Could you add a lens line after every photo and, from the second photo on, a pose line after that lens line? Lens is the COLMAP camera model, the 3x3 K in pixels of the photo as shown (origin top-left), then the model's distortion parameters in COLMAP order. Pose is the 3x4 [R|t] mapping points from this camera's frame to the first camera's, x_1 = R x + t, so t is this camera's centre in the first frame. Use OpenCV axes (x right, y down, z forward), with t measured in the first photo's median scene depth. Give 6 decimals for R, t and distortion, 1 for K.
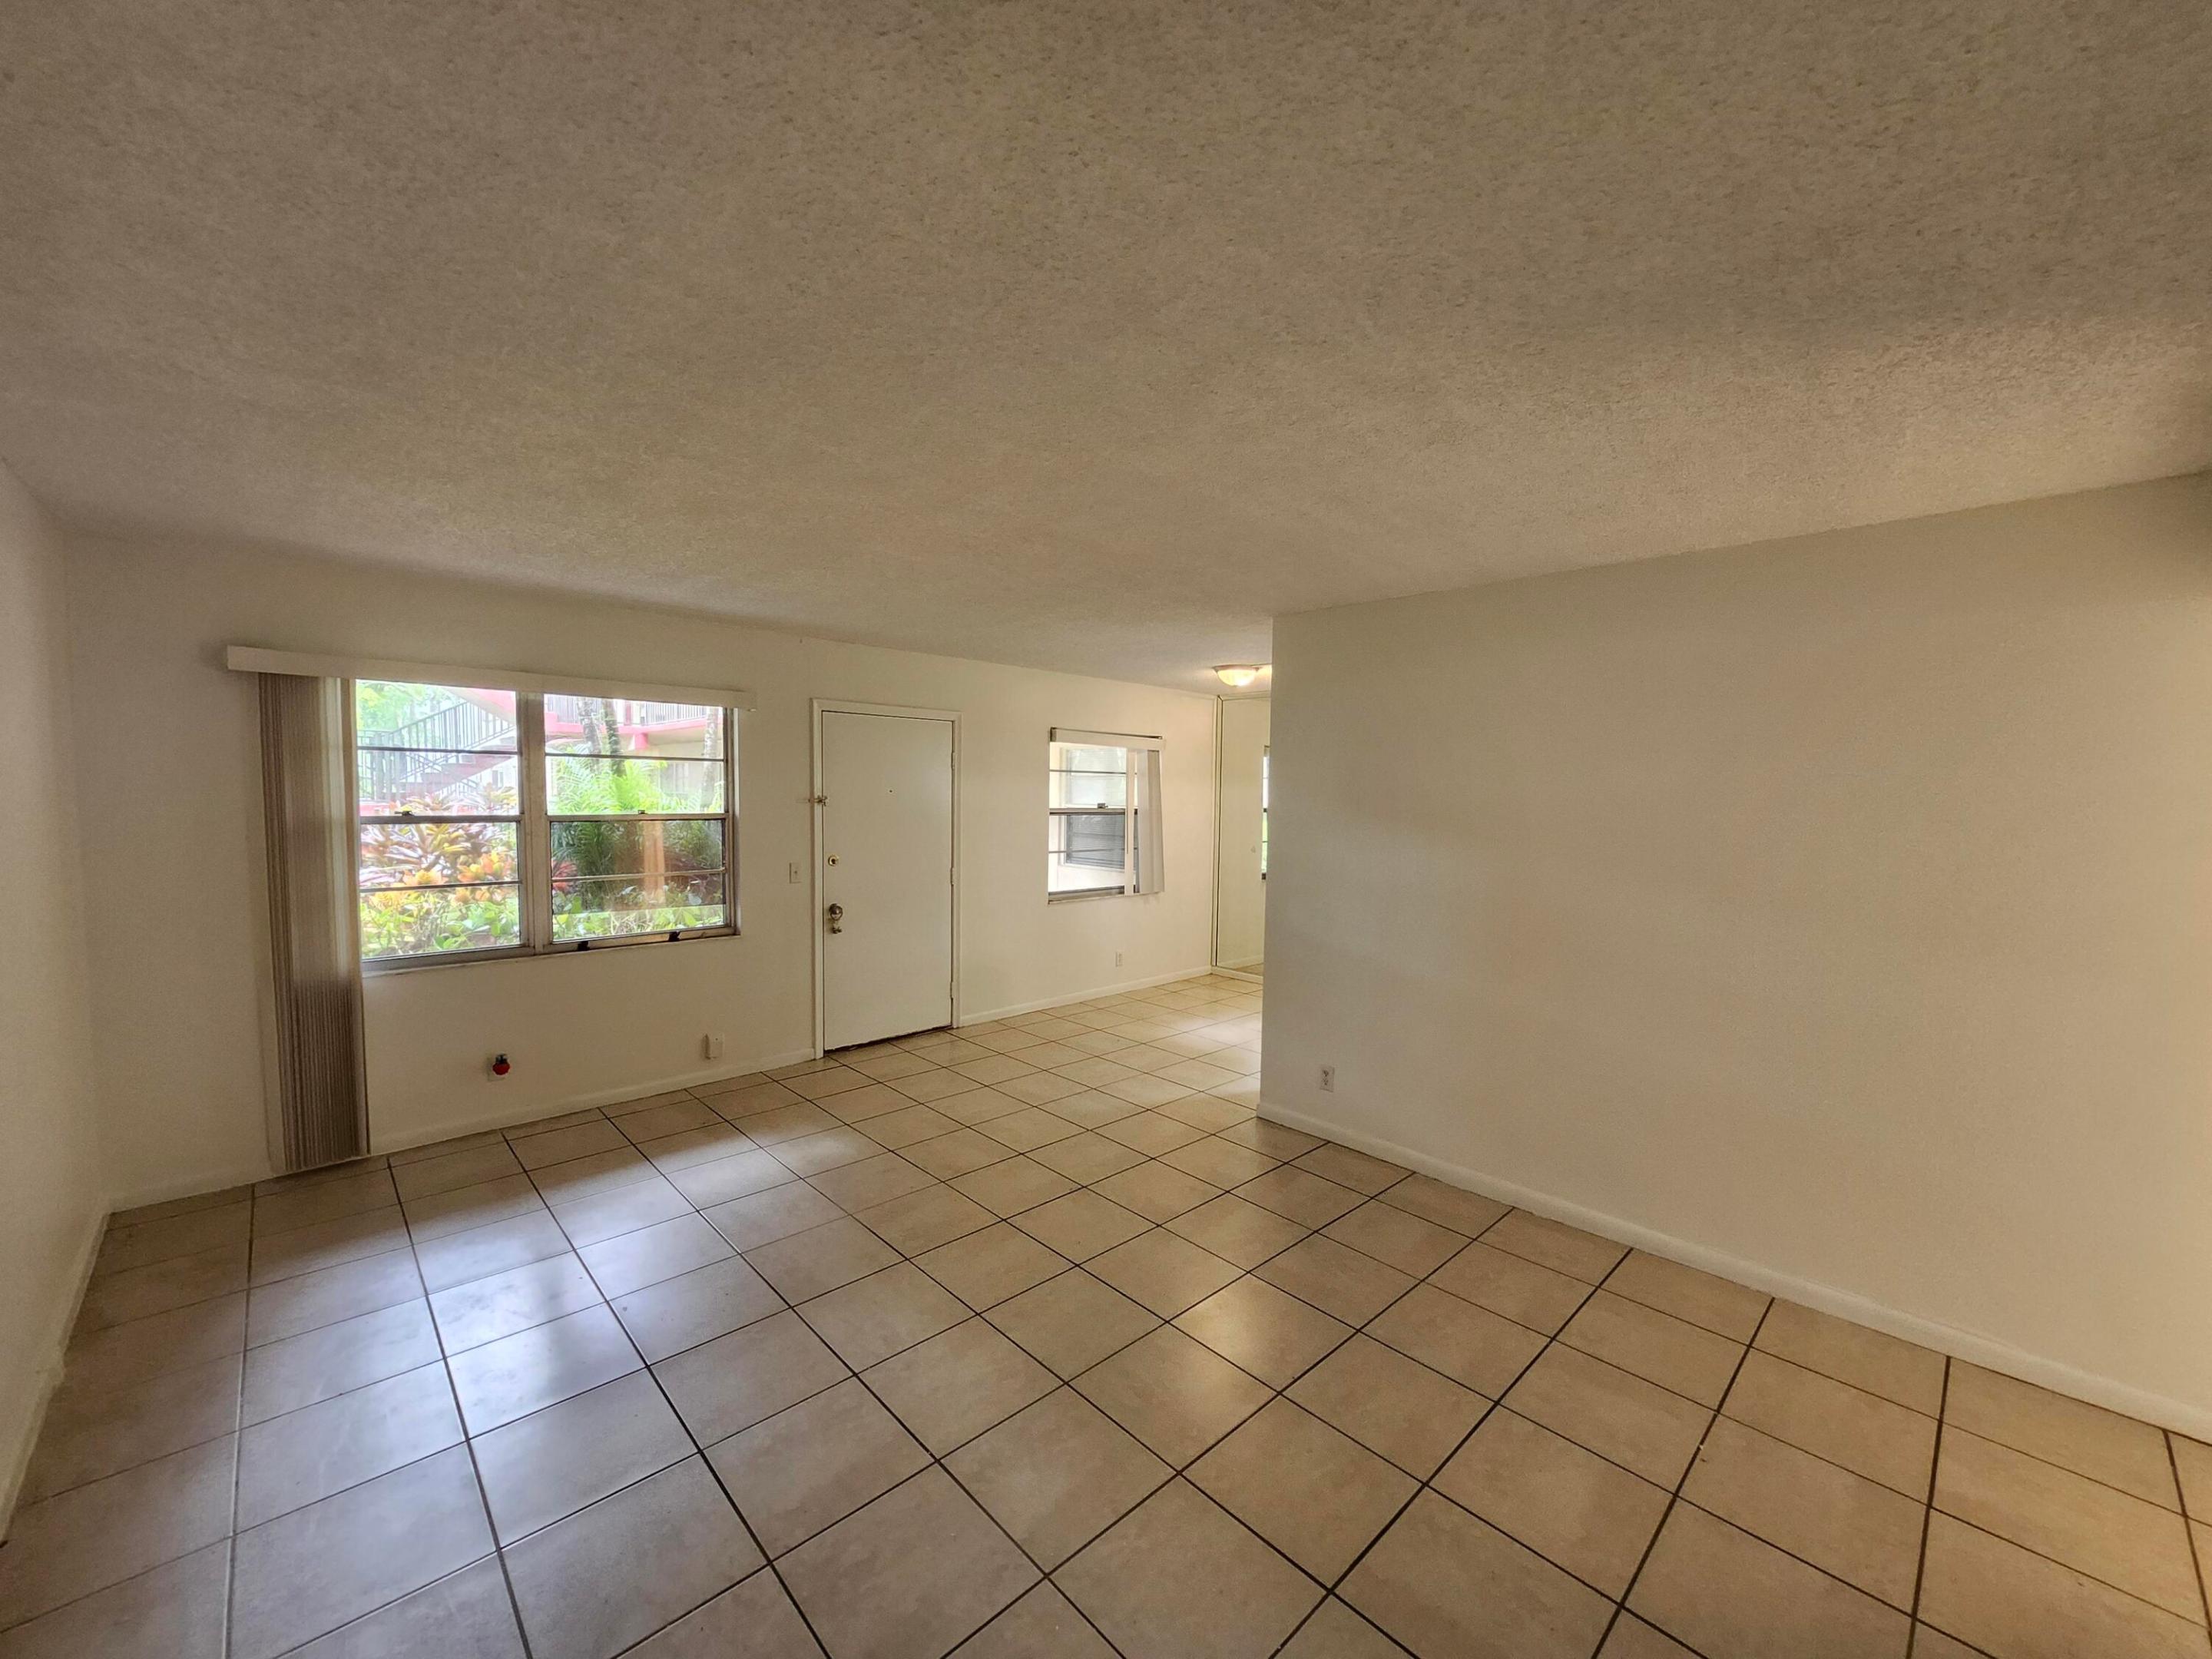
lens RADIAL K [[862.8, 0, 1103.8], [0, 862.8, 845.3], [0, 0, 1]] dist [0.002344, -0.000076]
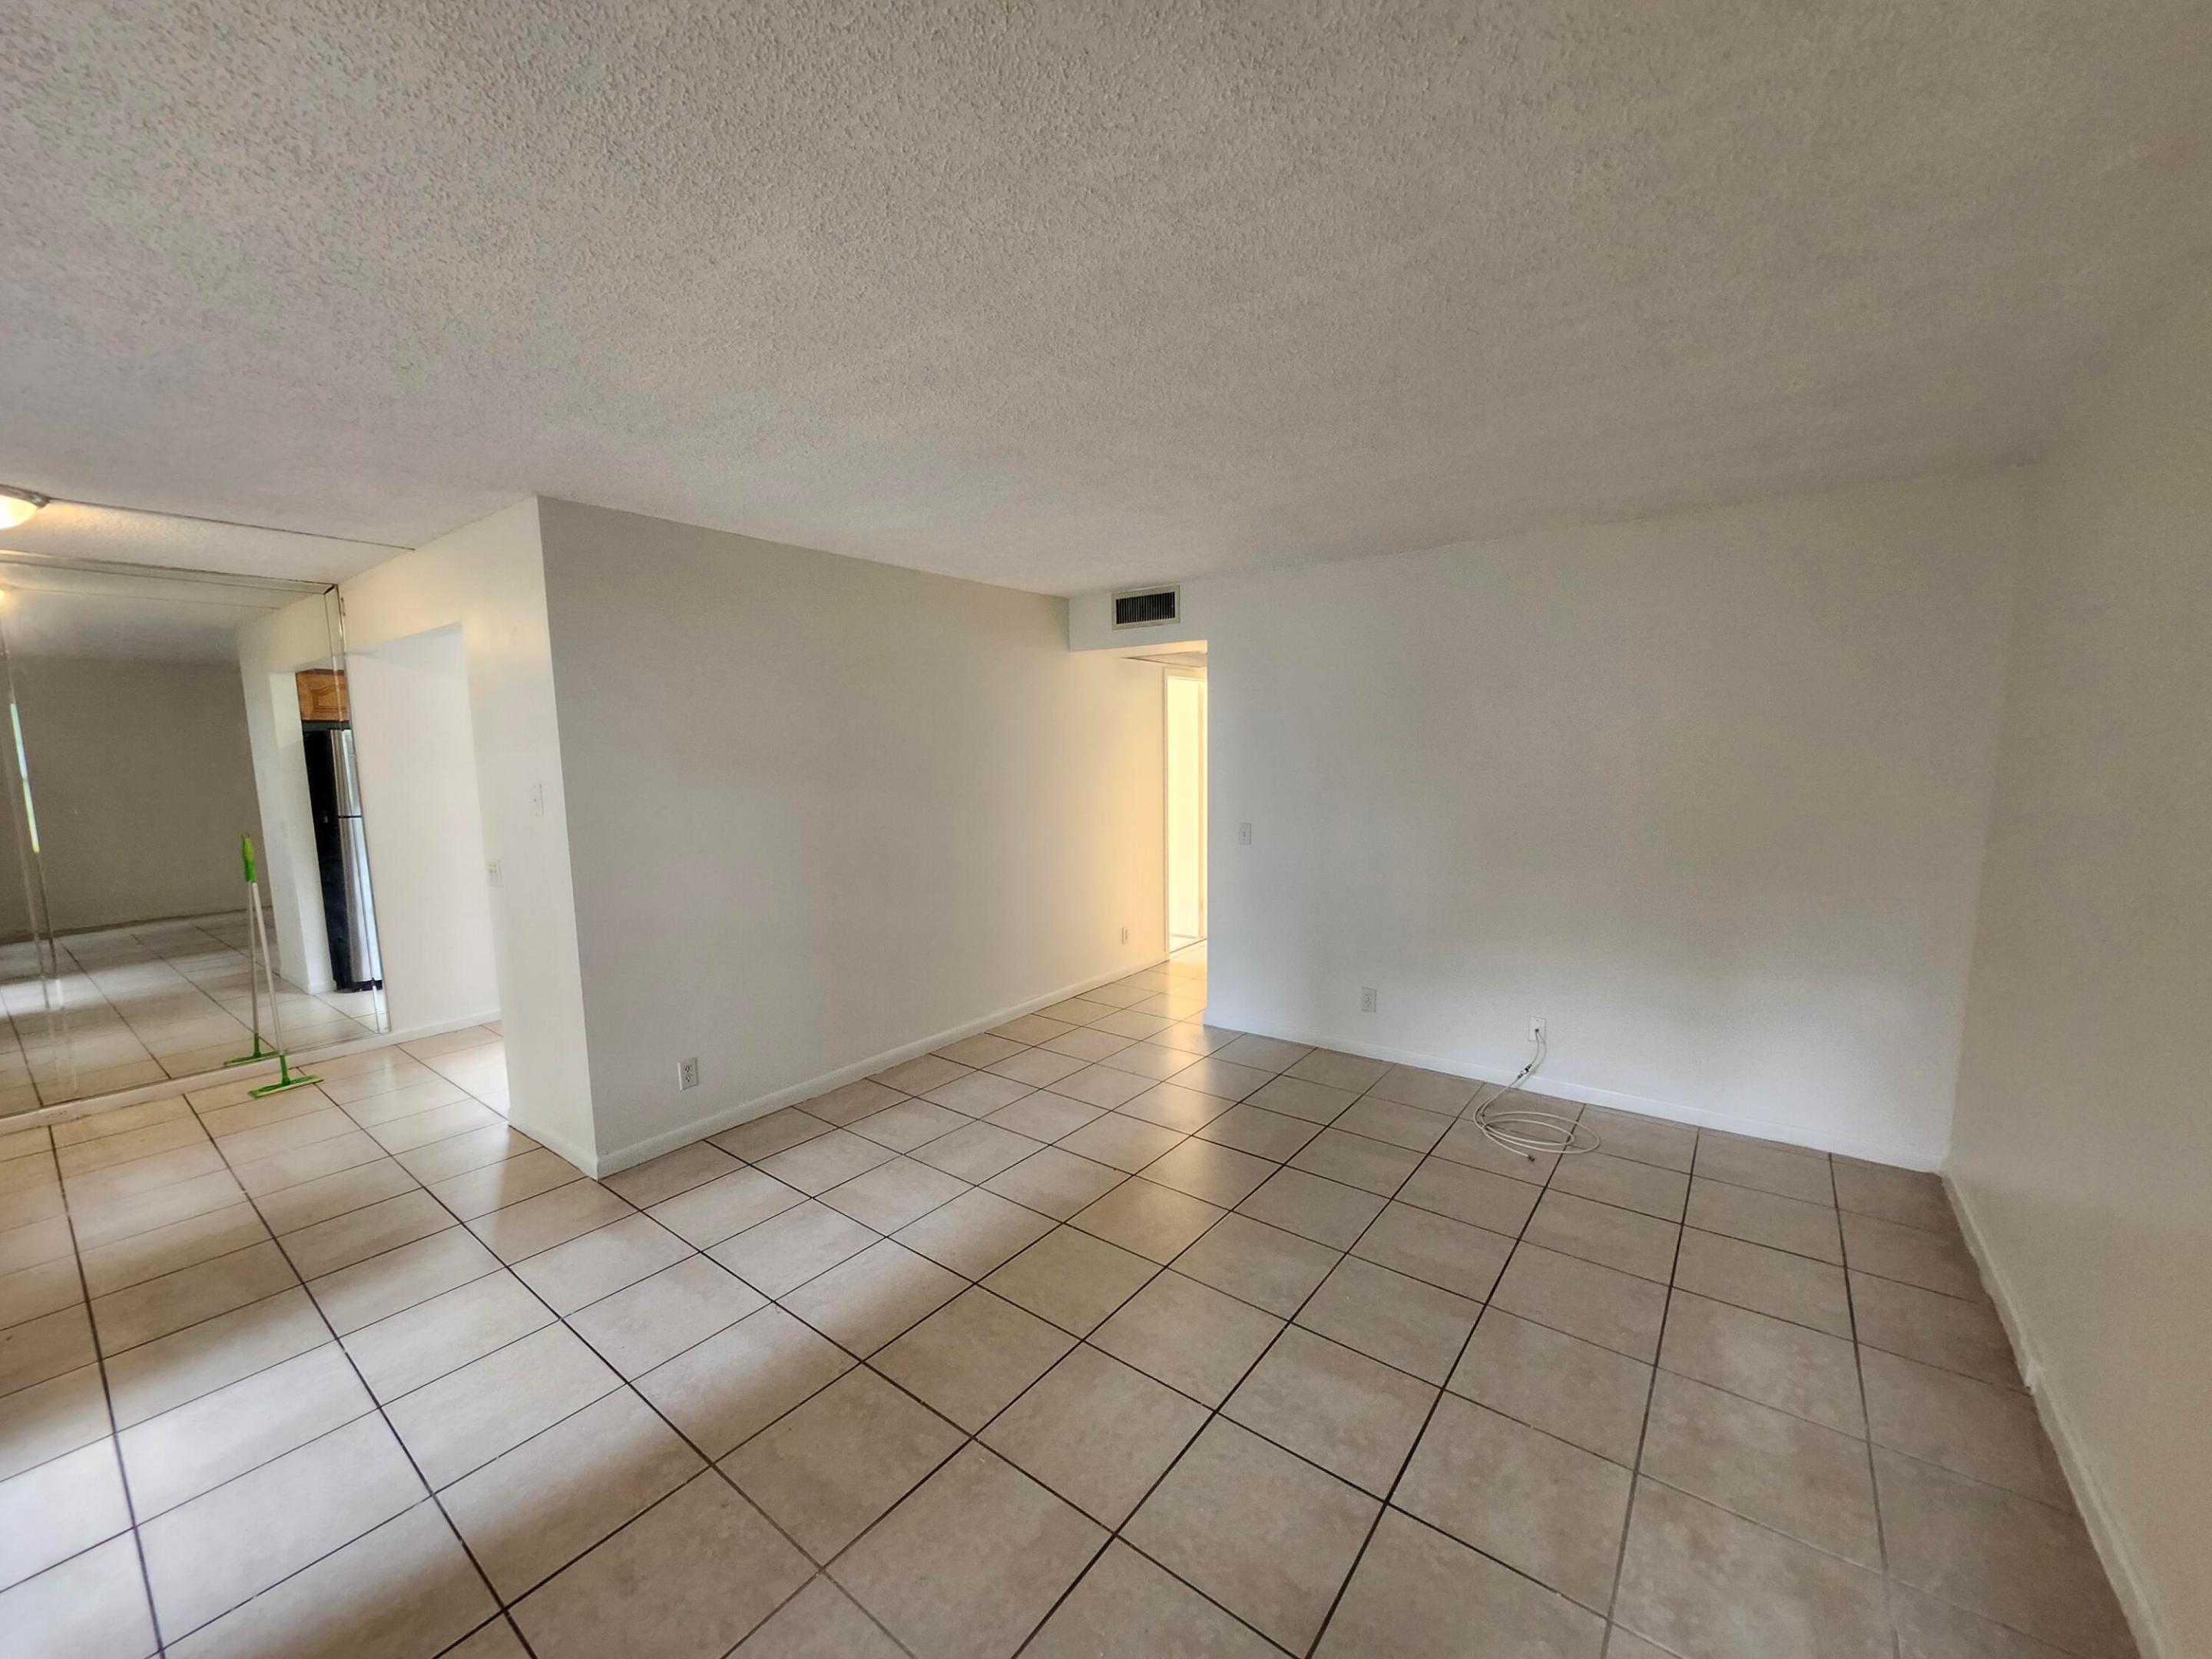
lens RADIAL K [[862.8, 0, 1103.8], [0, 862.8, 845.3], [0, 0, 1]] dist [0.002344, -0.000076]
pose [[-0.154045, -0.132846, 0.979092, -0.930371], [0.073854, 0.986600, 0.145484, -0.069687], [-0.985300, 0.094721, -0.142170, 1.057061]]
